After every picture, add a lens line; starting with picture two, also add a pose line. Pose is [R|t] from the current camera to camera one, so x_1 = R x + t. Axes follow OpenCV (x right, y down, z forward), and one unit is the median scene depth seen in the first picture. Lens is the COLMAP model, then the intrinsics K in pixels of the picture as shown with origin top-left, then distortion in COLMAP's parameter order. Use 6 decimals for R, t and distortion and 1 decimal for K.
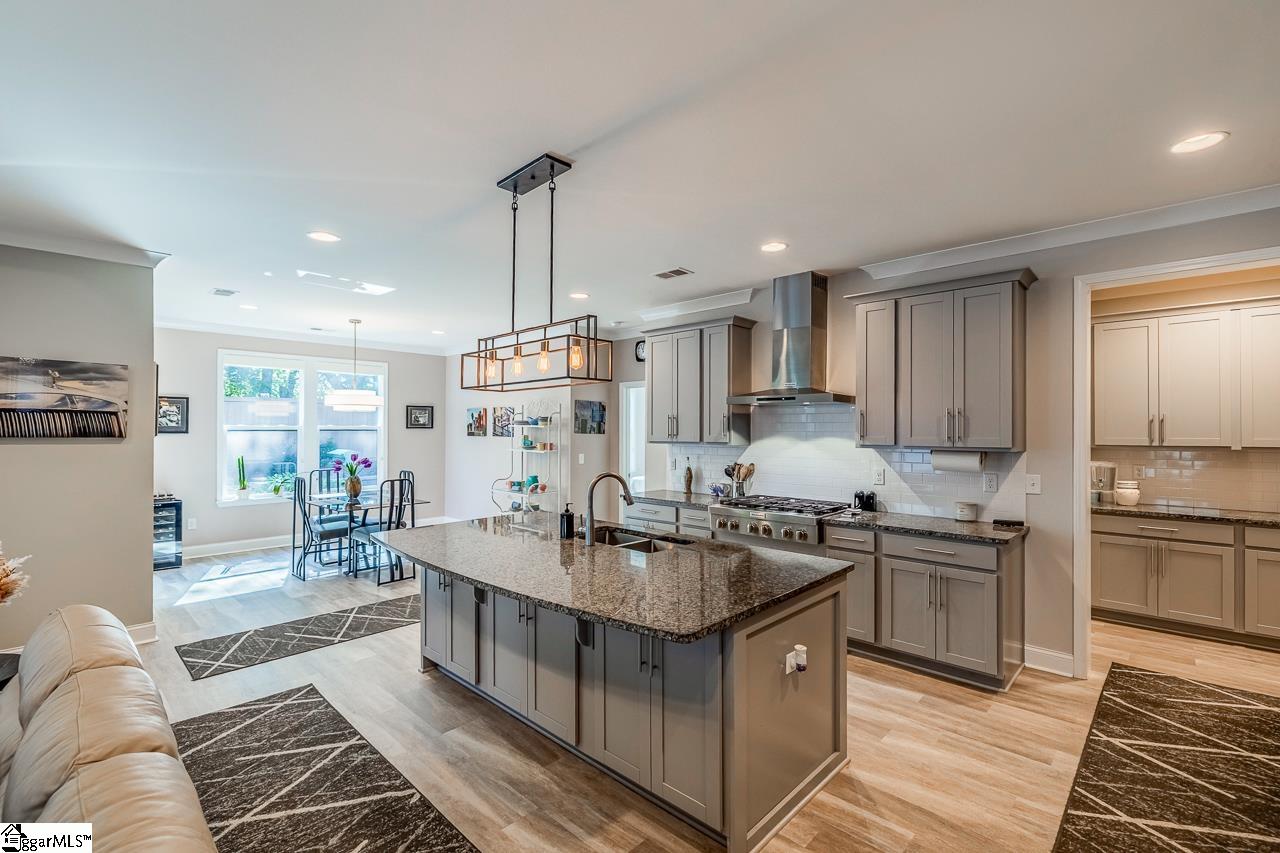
lens RADIAL K [[579.0, 0, 640.0], [0, 579.0, 426.5], [0, 0, 1]] dist [0.000452, 0.000174]
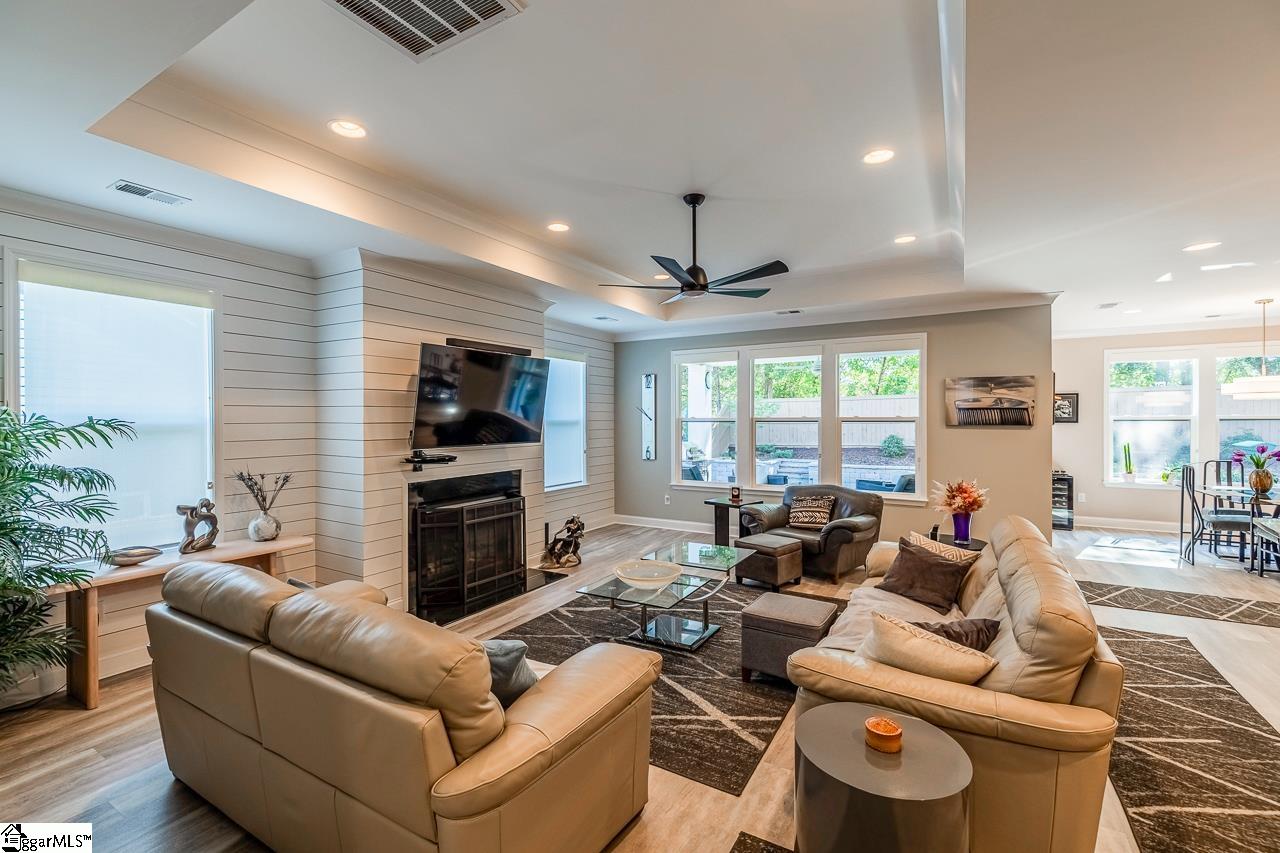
lens RADIAL K [[547.7, 0, 621.5], [0, 547.7, 422.0], [0, 0, 1]] dist [0.000768, -0.000110]
pose [[0.210480, 0.002507, -0.977595, 0.154175], [0.008066, 0.999958, 0.004301, -0.002684], [0.977565, -0.008791, 0.210451, -0.193542]]
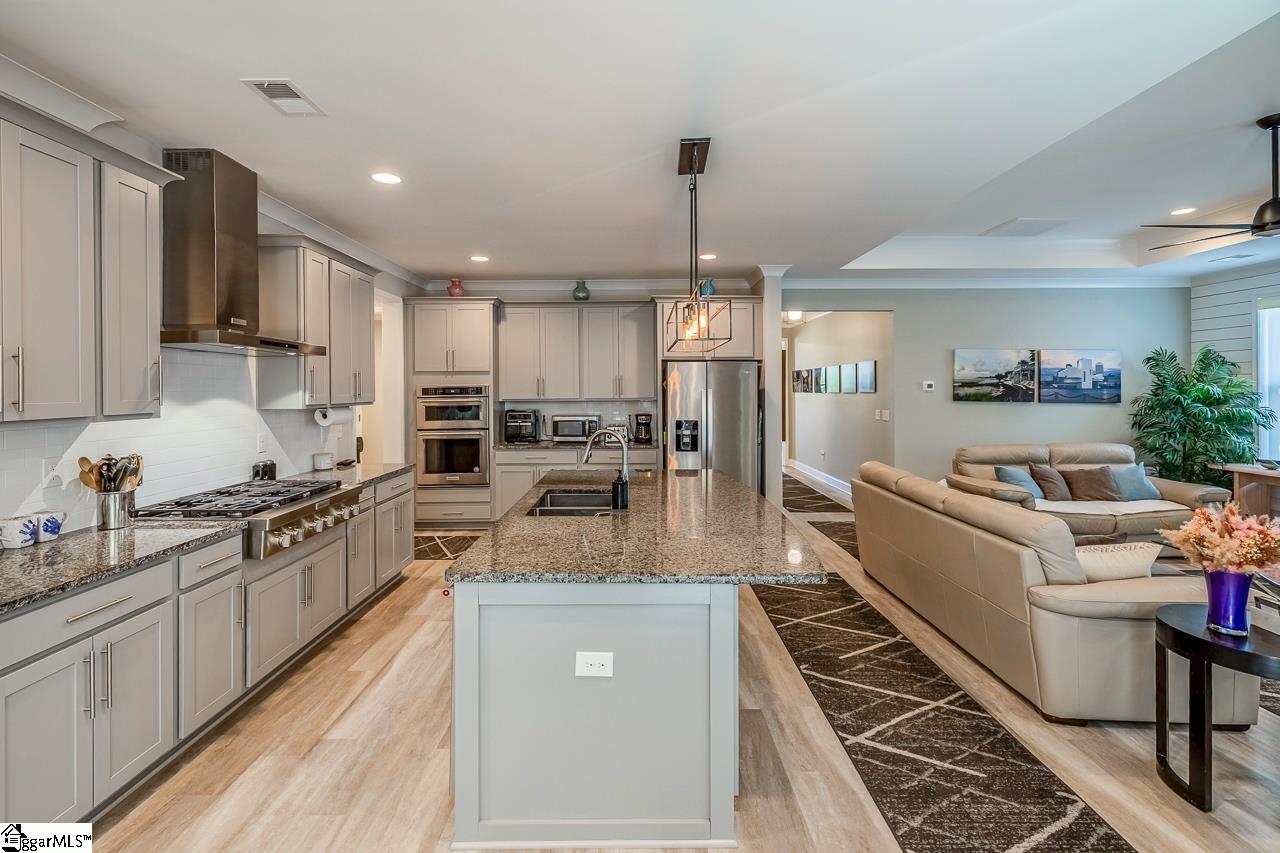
lens RADIAL K [[555.7, 0, 638.4], [0, 555.7, 389.7], [0, 0, 1]] dist [-0.000273, -0.000032]
pose [[-0.694132, -0.001765, 0.719845, -0.407020], [-0.001830, 0.999998, 0.000688, 0.006248], [-0.719845, -0.000839, -0.694134, 0.844667]]
